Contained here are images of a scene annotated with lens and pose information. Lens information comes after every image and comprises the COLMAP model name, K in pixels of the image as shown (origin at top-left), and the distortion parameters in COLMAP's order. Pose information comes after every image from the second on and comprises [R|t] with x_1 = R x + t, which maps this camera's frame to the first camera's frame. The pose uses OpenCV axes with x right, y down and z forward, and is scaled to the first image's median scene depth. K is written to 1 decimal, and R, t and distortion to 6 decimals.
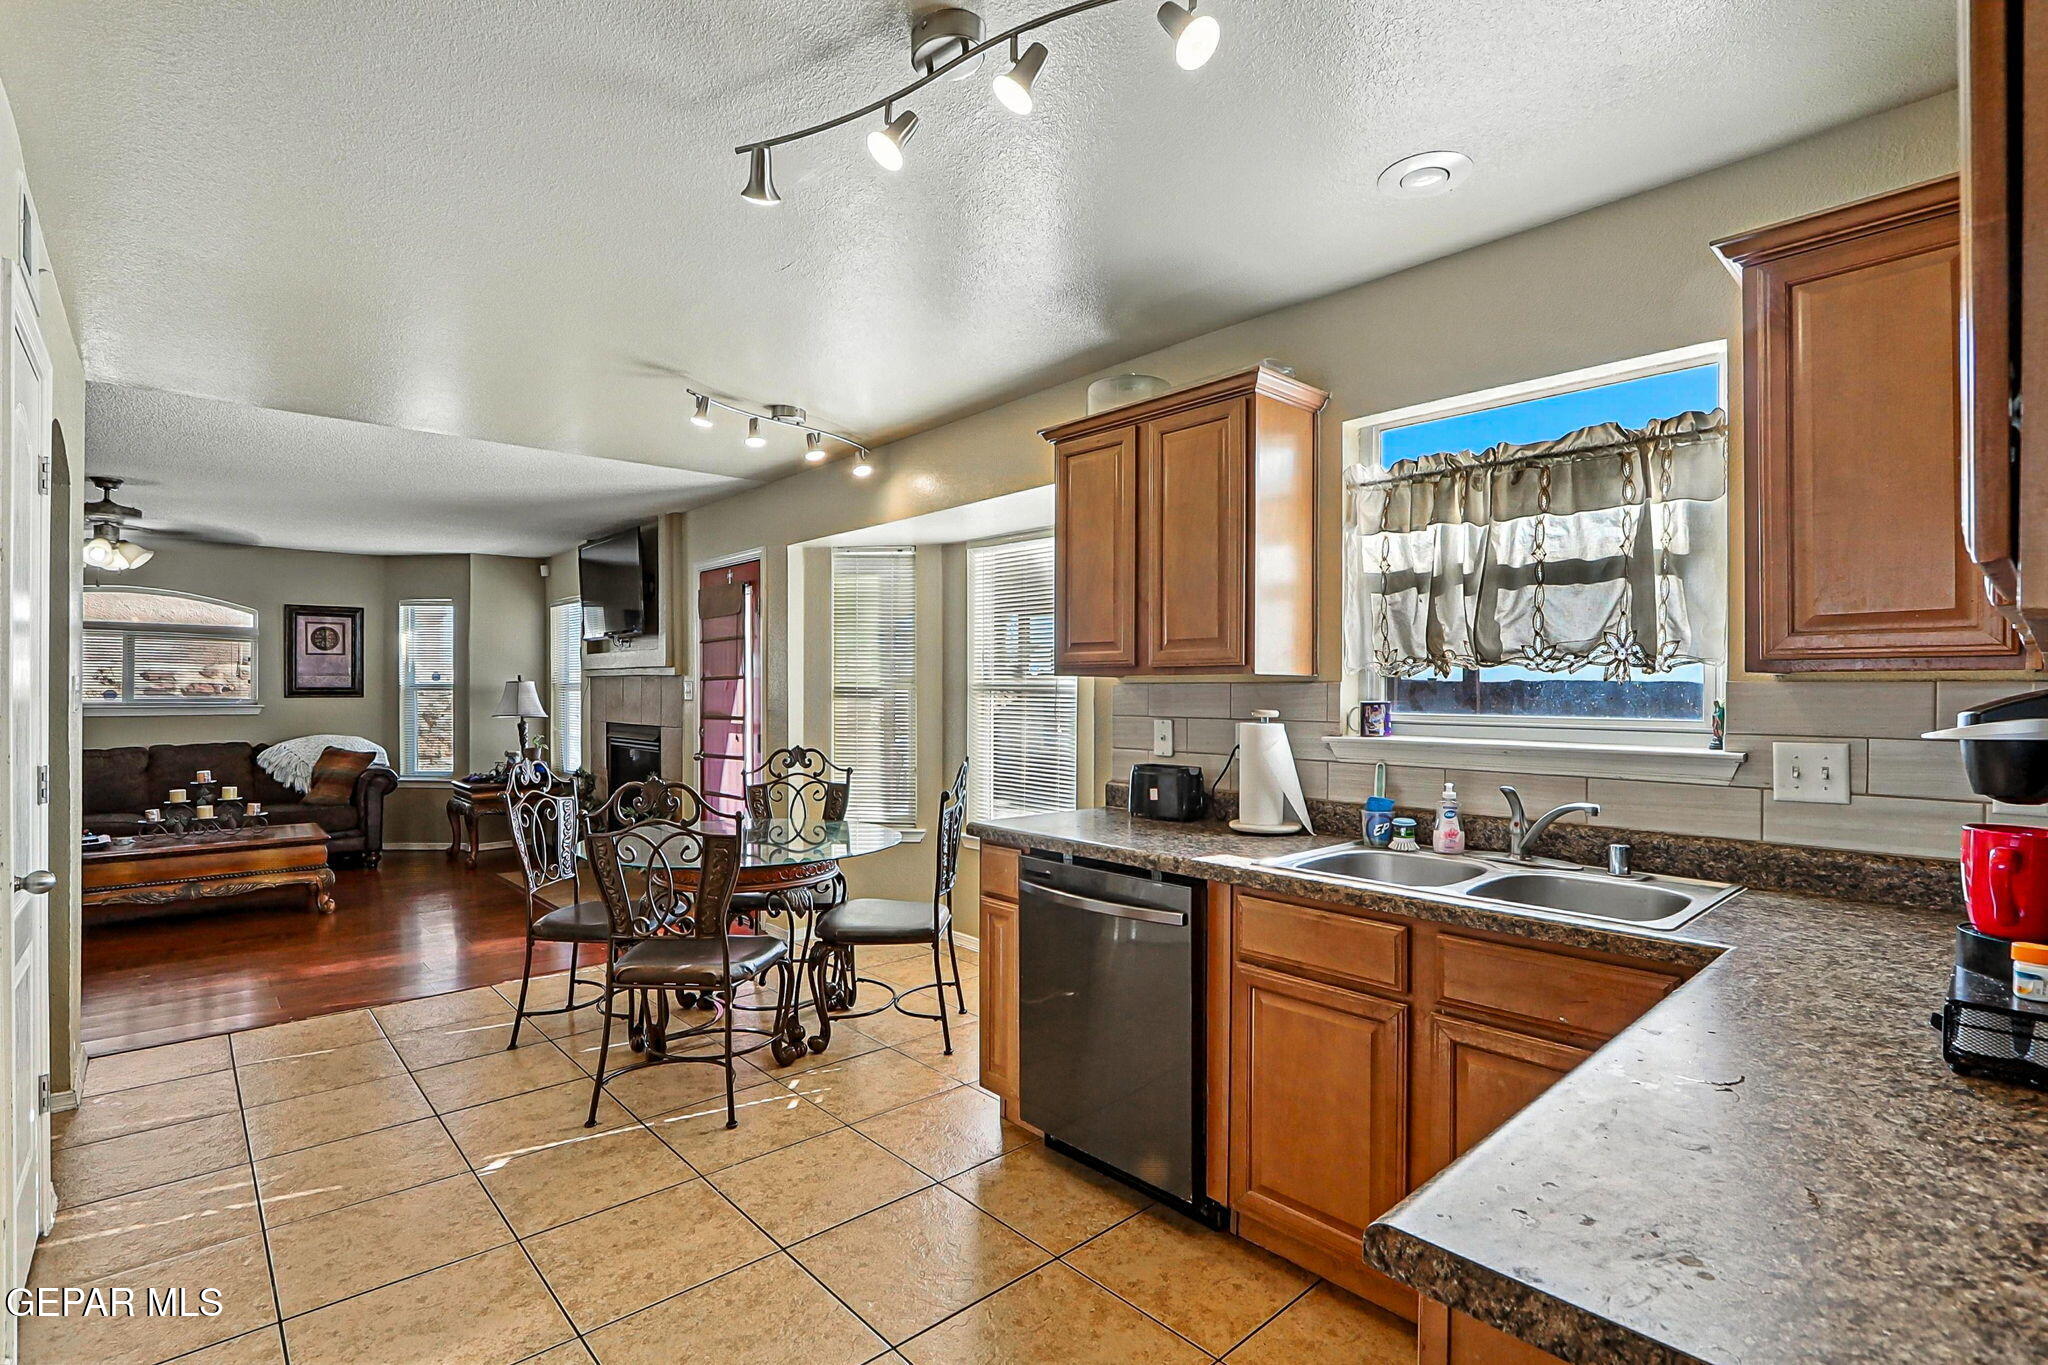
lens RADIAL K [[964.6, 0, 1024.0], [0, 964.6, 682.5], [0, 0, 1]] dist [-0.001125, -0.000124]
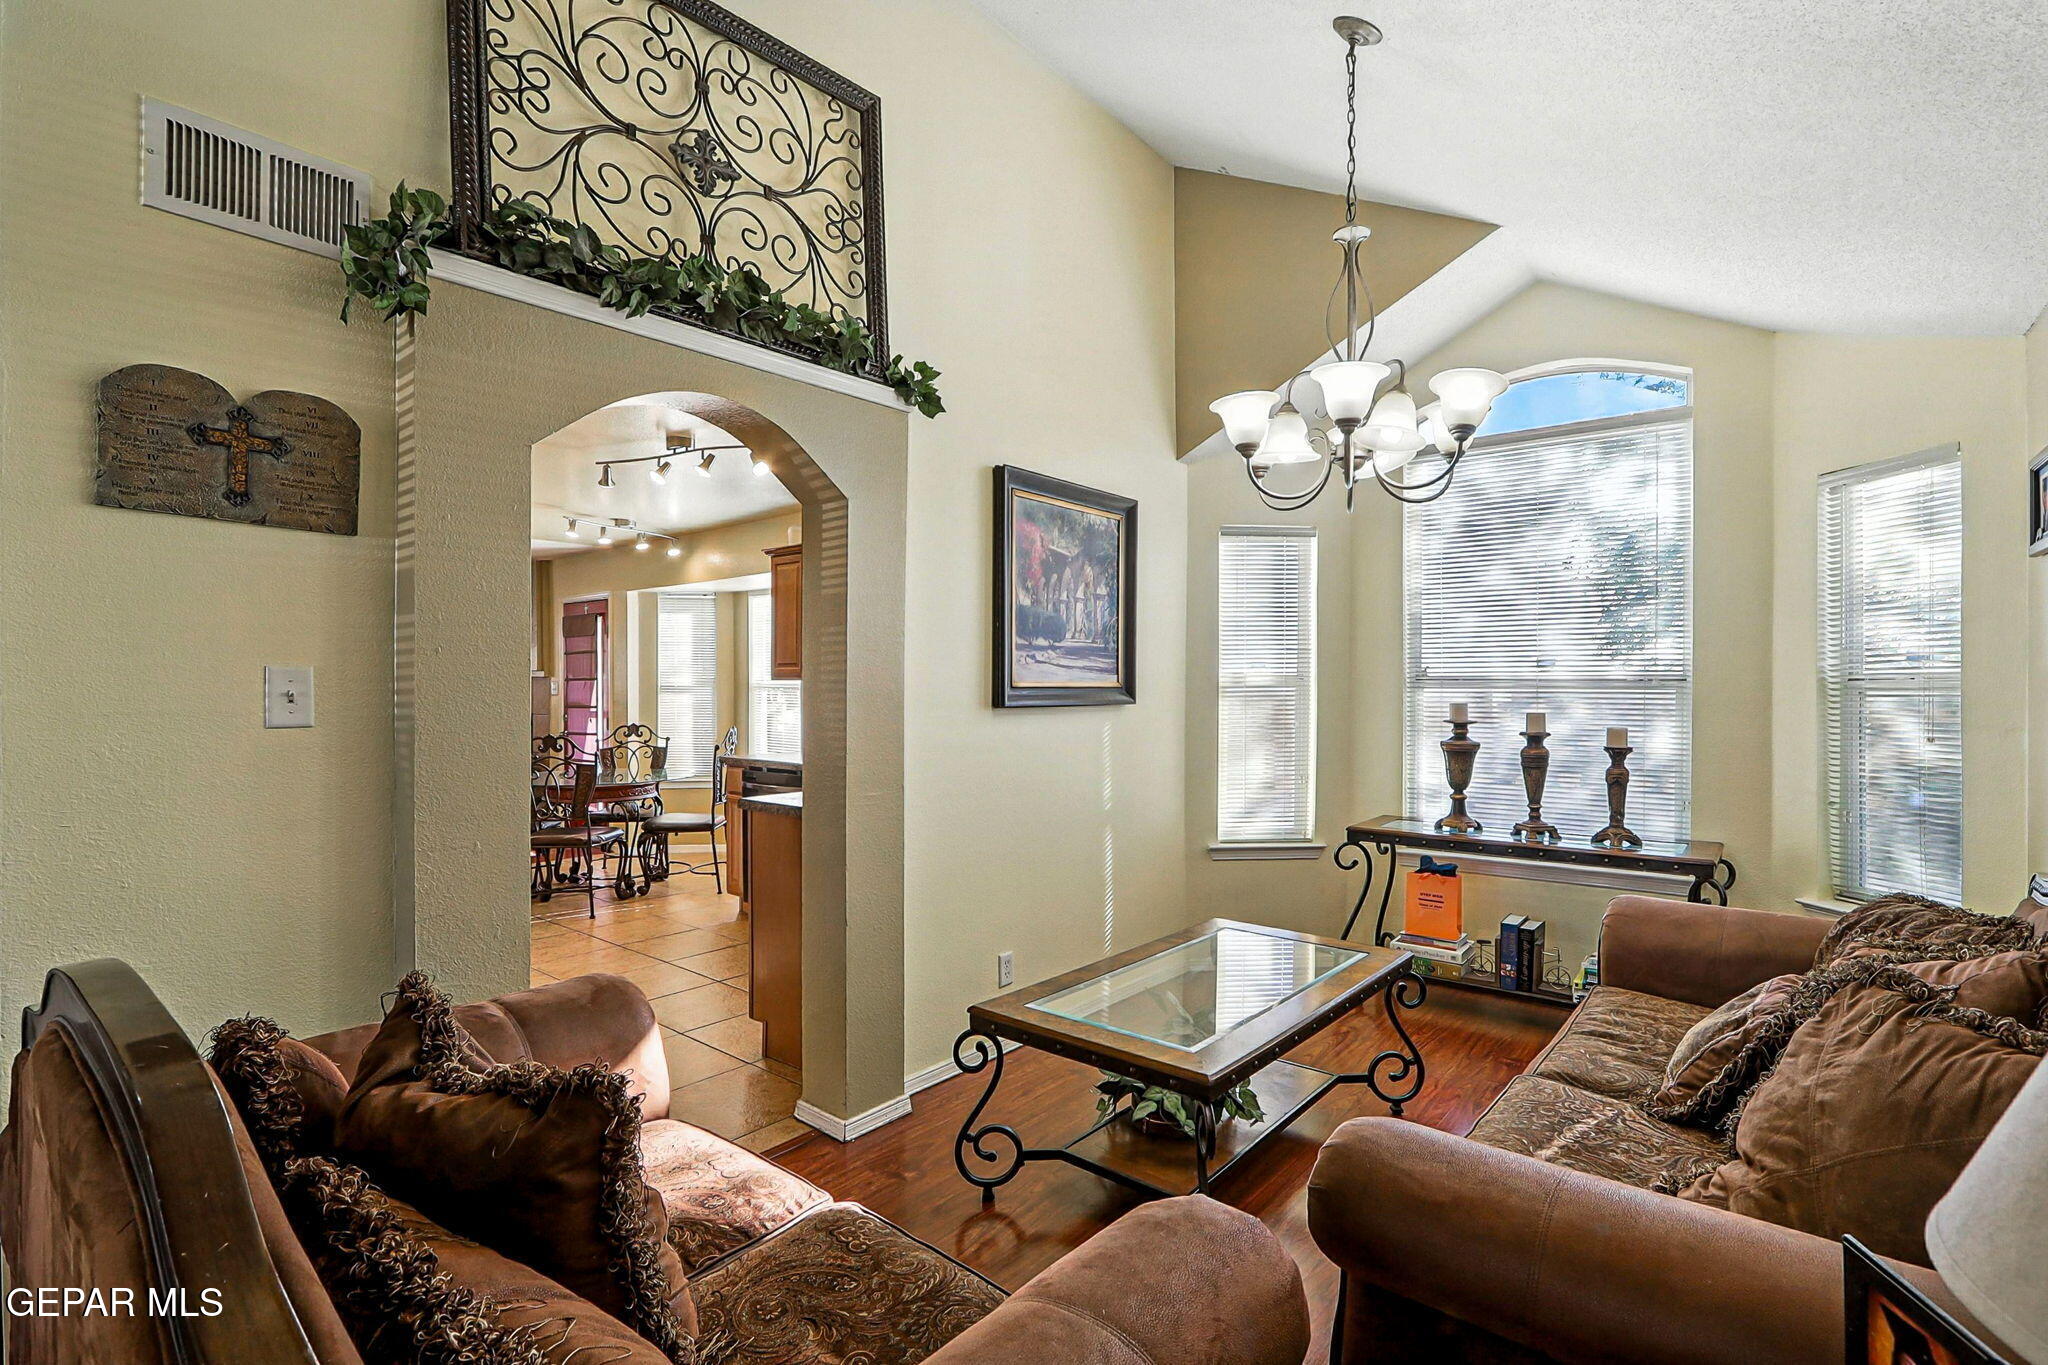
lens RADIAL K [[964.6, 0, 1024.0], [0, 964.6, 682.5], [0, 0, 1]] dist [-0.001125, -0.000124]
pose [[0.990476, -0.001174, 0.137683, 0.176315], [0.000526, 0.999989, 0.004741, -0.007186], [-0.137687, -0.004624, 0.990465, -0.632026]]
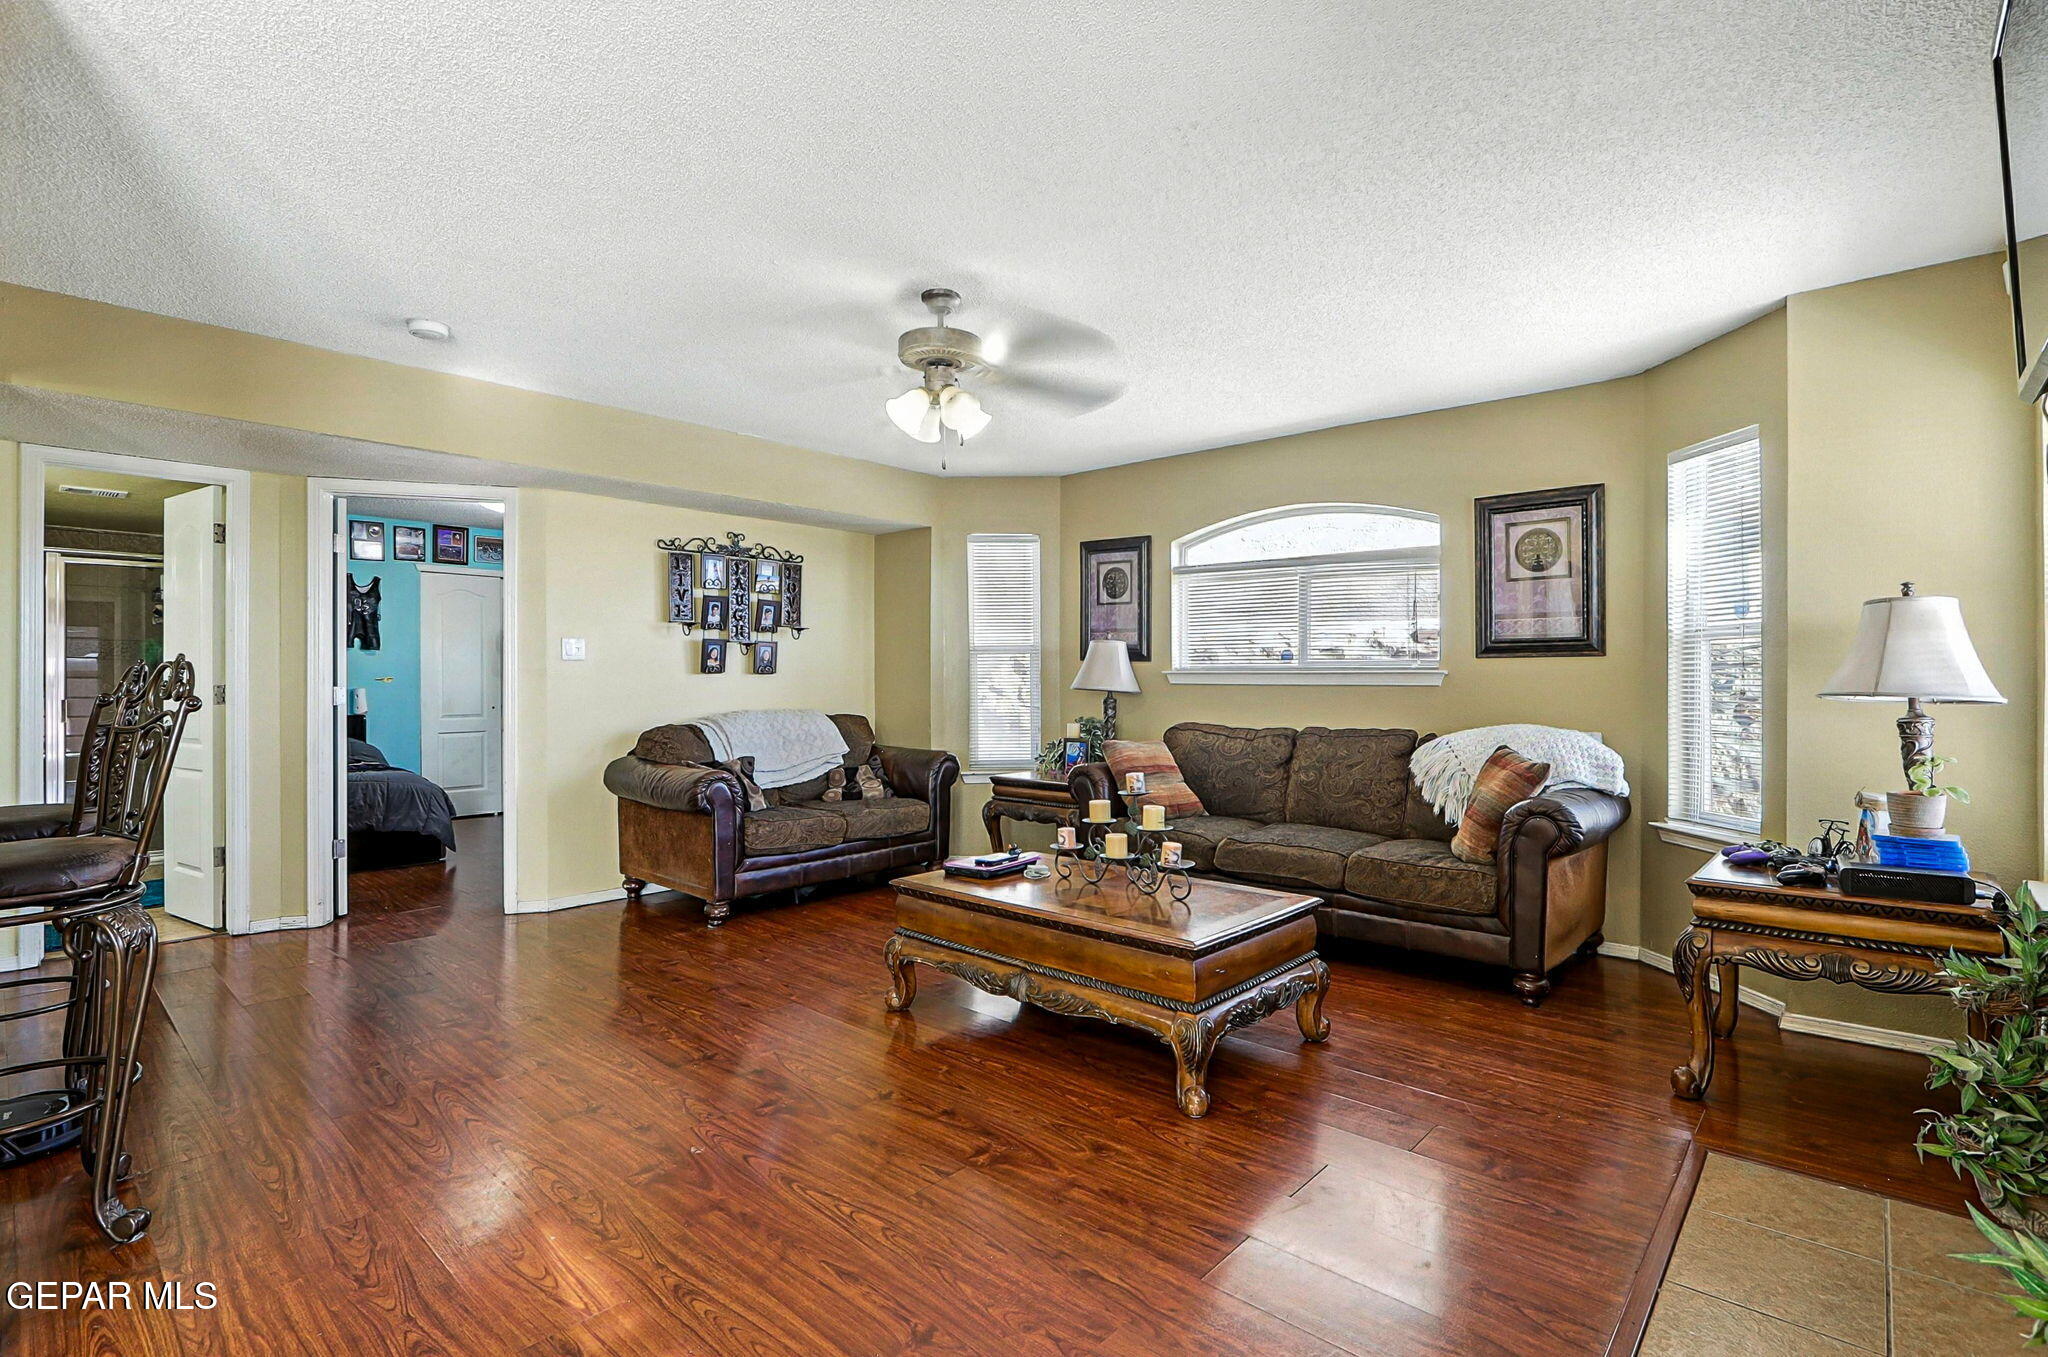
lens RADIAL K [[964.6, 0, 1024.0], [0, 964.6, 678.5], [0, 0, 1]] dist [-0.001125, -0.000124]
pose [[0.118684, -0.002701, -0.992928, -0.257993], [0.003595, 0.999991, -0.002291, 0.033664], [0.992926, -0.003298, 0.118693, 0.778431]]
